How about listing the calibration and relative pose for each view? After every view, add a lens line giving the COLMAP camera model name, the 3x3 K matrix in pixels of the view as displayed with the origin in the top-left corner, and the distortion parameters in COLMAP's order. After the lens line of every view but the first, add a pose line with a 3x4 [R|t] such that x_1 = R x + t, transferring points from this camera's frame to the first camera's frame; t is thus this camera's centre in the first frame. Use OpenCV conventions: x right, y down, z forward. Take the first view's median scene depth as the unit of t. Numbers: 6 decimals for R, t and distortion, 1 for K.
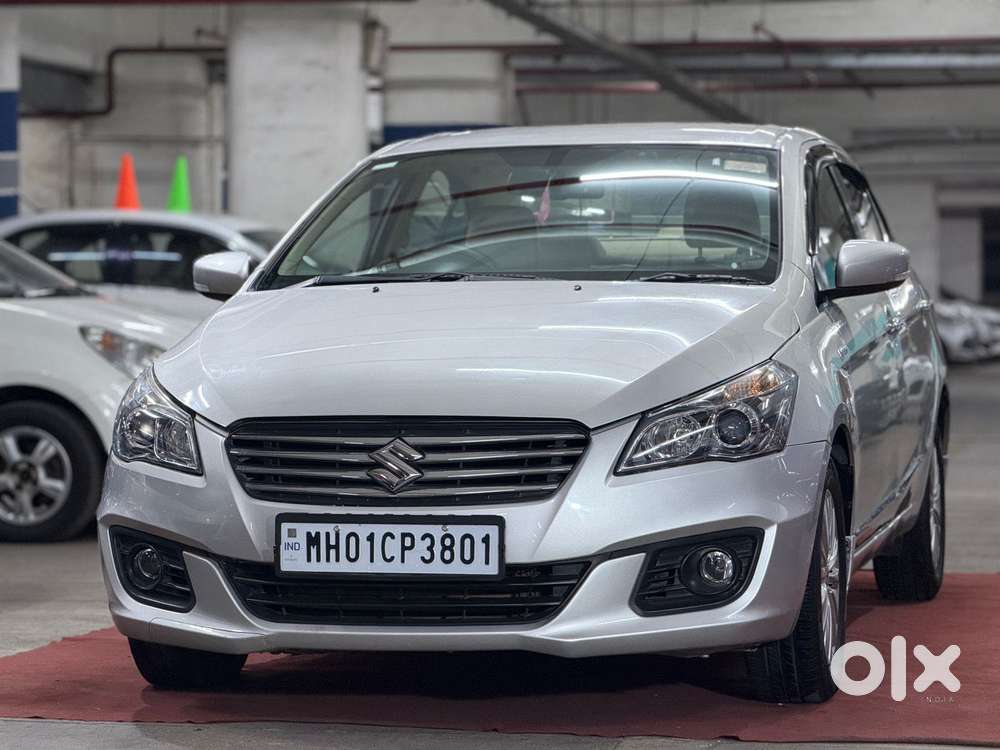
lens RADIAL K [[2983.7, 0, 490.3], [0, 2983.7, 372.6], [0, 0, 1]] dist [0.219994, 0.000000]
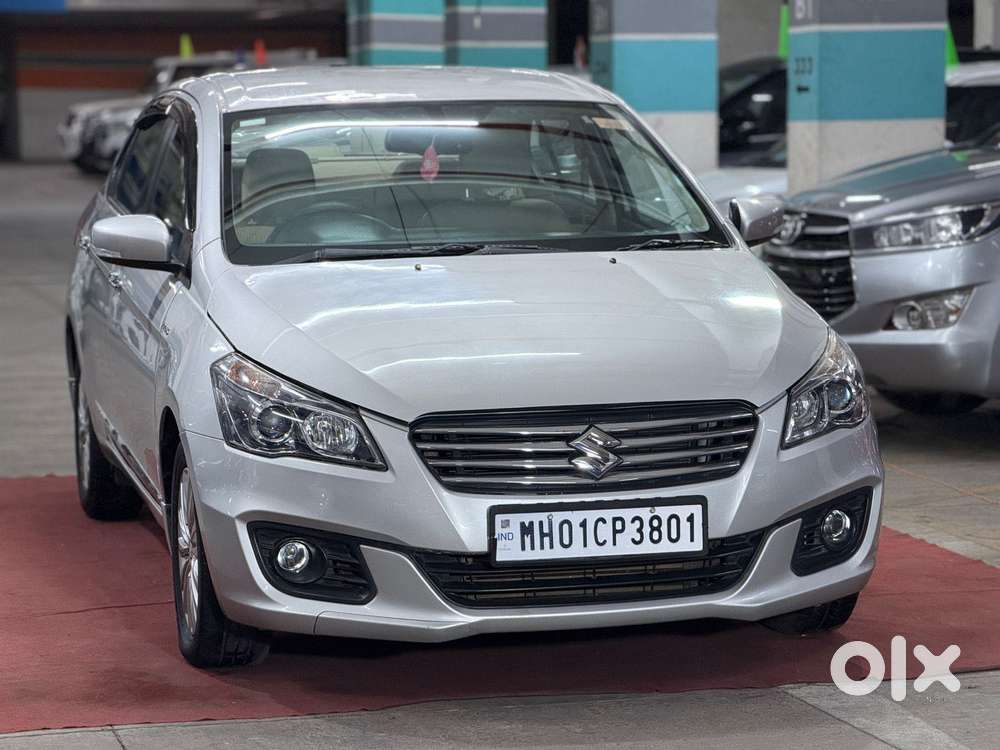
lens RADIAL K [[2983.7, 0, 506.0], [0, 2983.7, 380.1], [0, 0, 1]] dist [0.219994, 0.000000]
pose [[0.891117, -0.054489, 0.450490, -0.530383], [0.020179, 0.996541, 0.080619, -0.079448], [-0.453325, -0.062751, 0.889134, 0.084217]]
